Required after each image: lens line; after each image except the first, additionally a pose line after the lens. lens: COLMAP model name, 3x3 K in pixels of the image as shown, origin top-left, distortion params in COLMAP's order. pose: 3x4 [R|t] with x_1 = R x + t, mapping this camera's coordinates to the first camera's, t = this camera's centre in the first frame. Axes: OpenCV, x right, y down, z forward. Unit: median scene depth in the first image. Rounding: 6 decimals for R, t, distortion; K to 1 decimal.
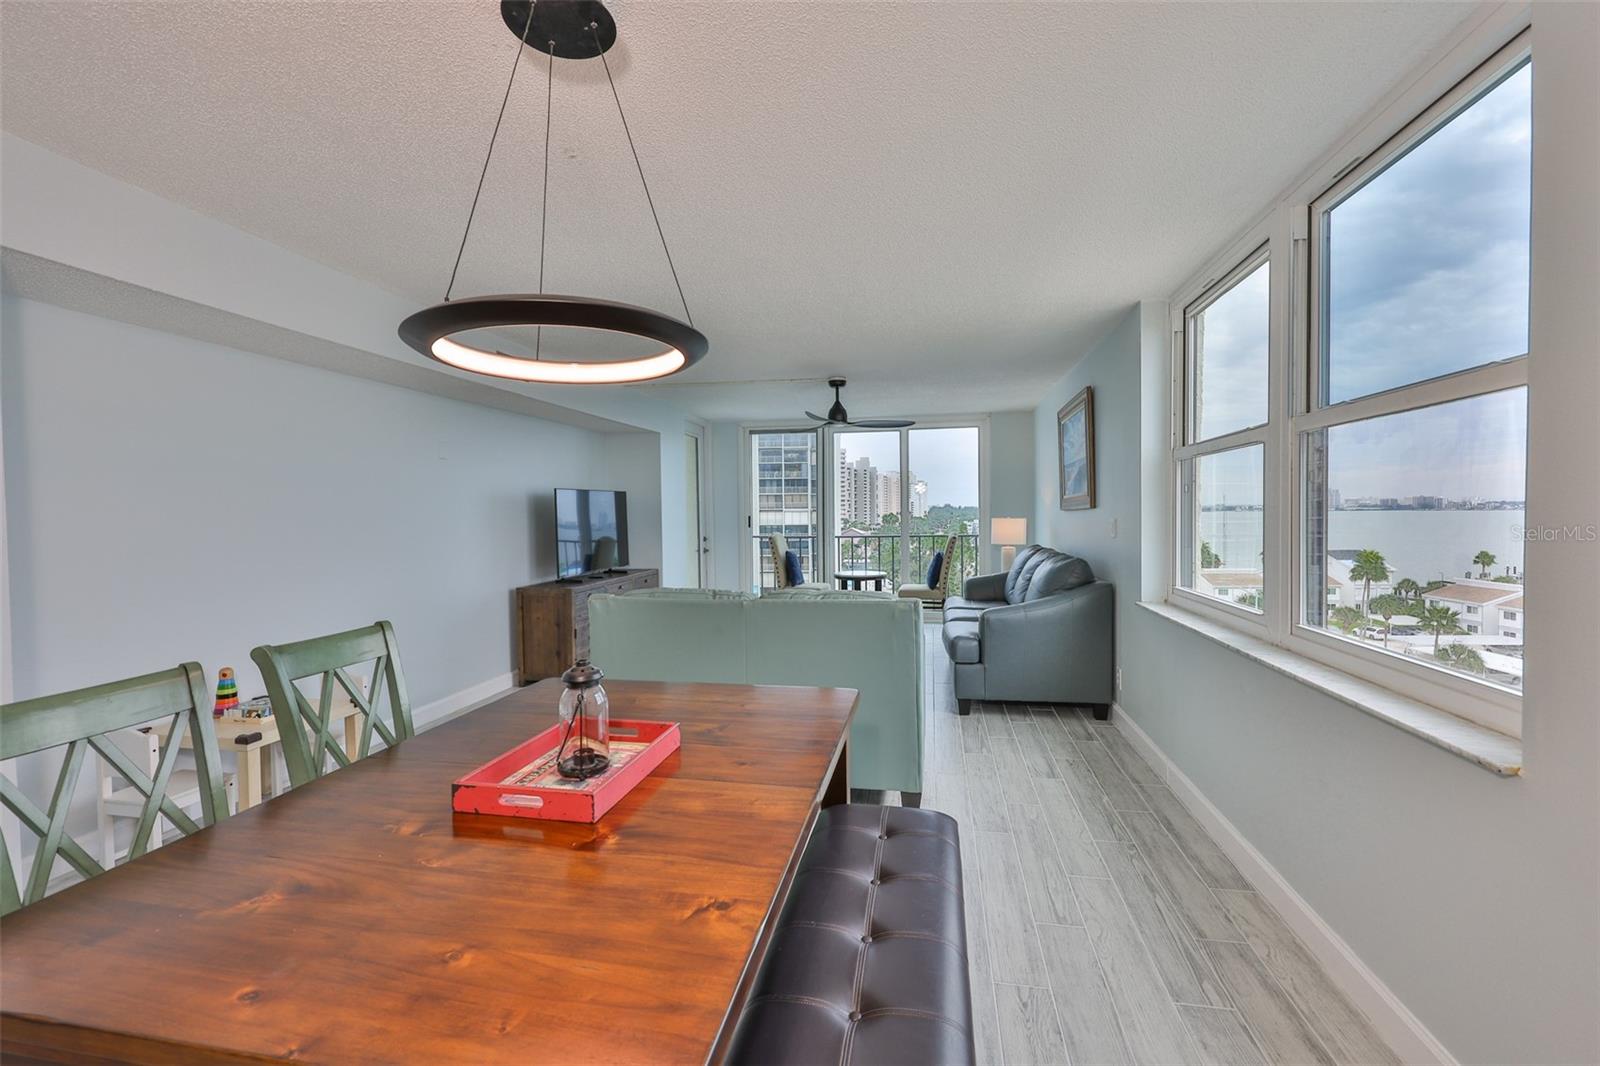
lens RADIAL K [[693.5, 0, 806.2], [0, 693.5, 556.6], [0, 0, 1]] dist [0.007723, -0.001770]
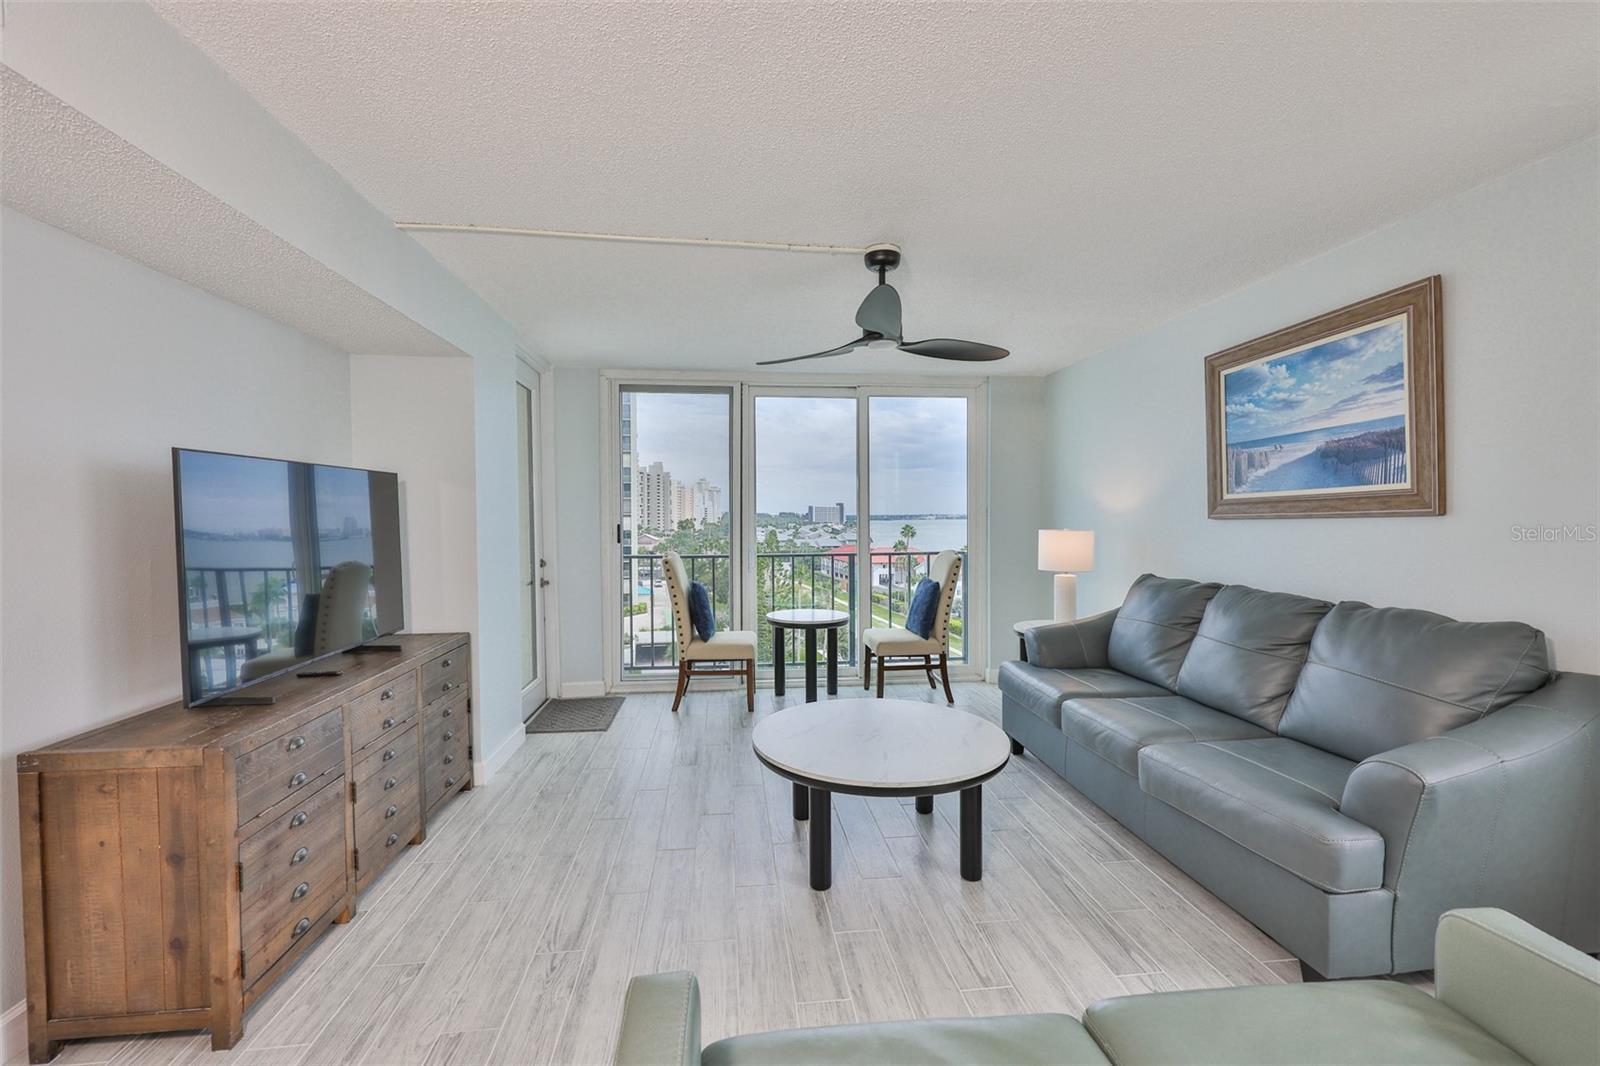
lens RADIAL K [[693.5, 0, 794.8], [0, 693.5, 541.0], [0, 0, 1]] dist [0.007723, -0.001770]
pose [[0.959762, -0.003285, 0.280796, -0.148861], [0.012039, 0.999494, -0.029456, -0.033840], [-0.280557, 0.031651, 0.959315, 0.525832]]
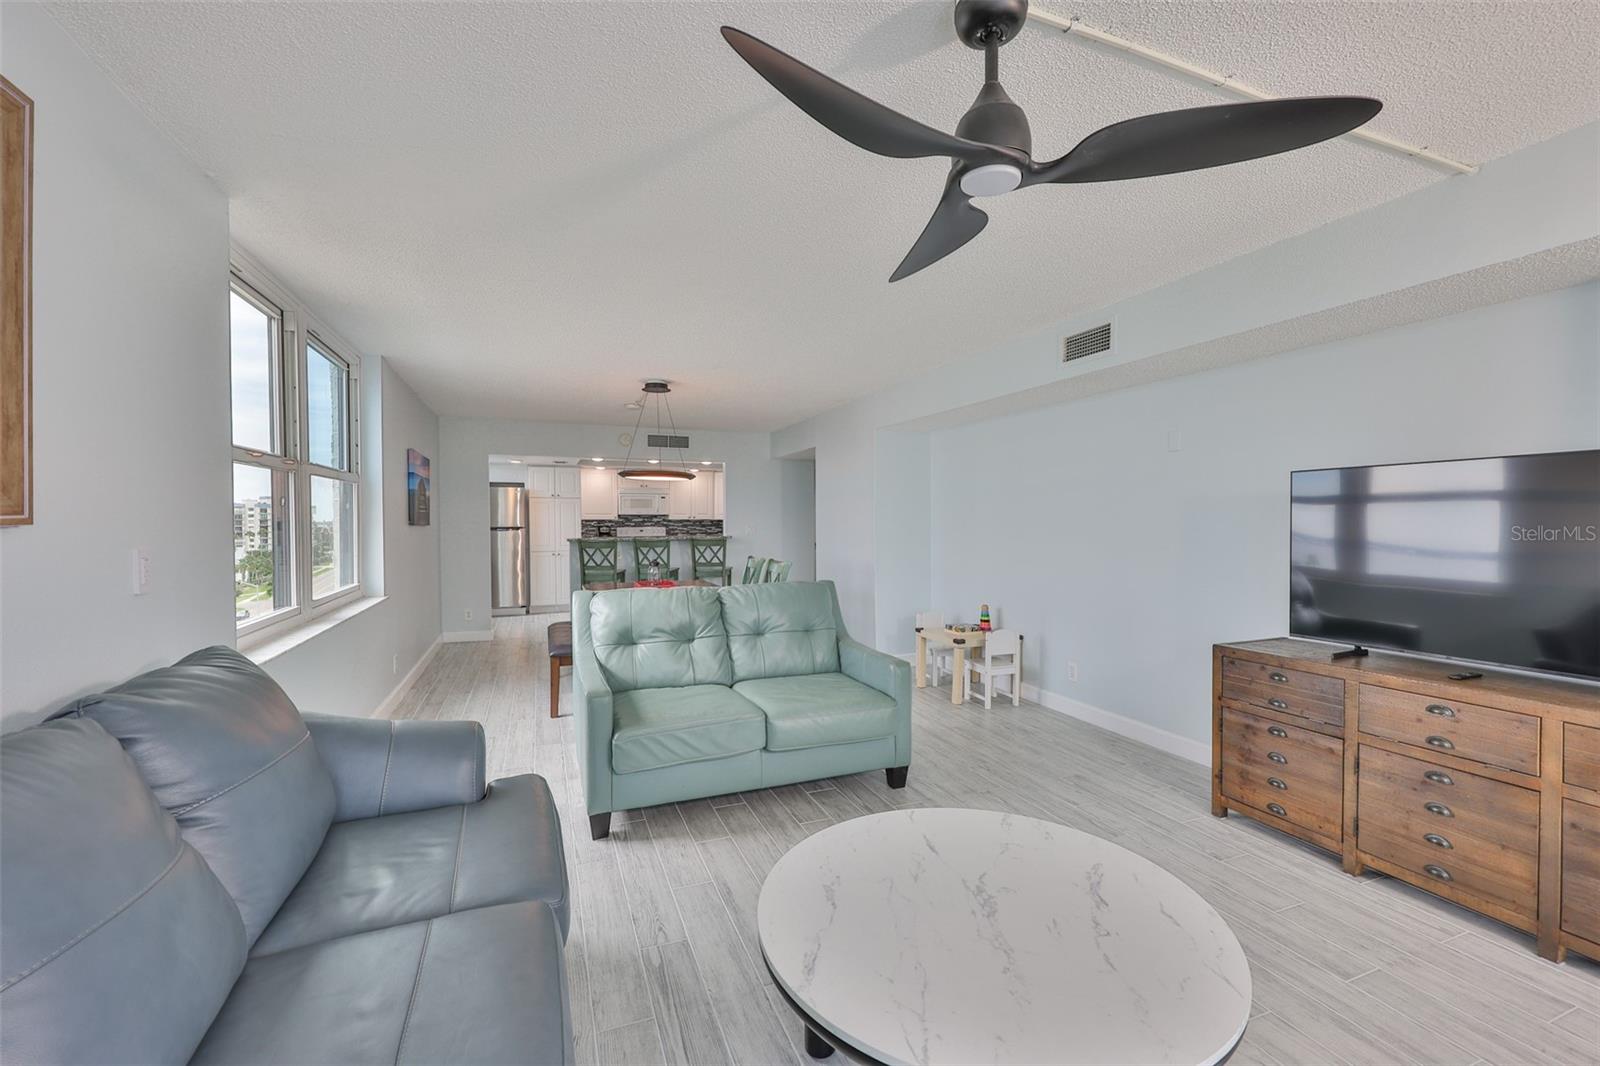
lens RADIAL K [[685.2, 0, 817.1], [0, 685.2, 532.0], [0, 0, 1]] dist [-0.005890, 0.000521]
pose [[-0.842969, 0.024593, -0.537400, 0.231150], [-0.022001, 0.996543, 0.080115, -0.077925], [0.537512, 0.079358, -0.839514, 1.144896]]
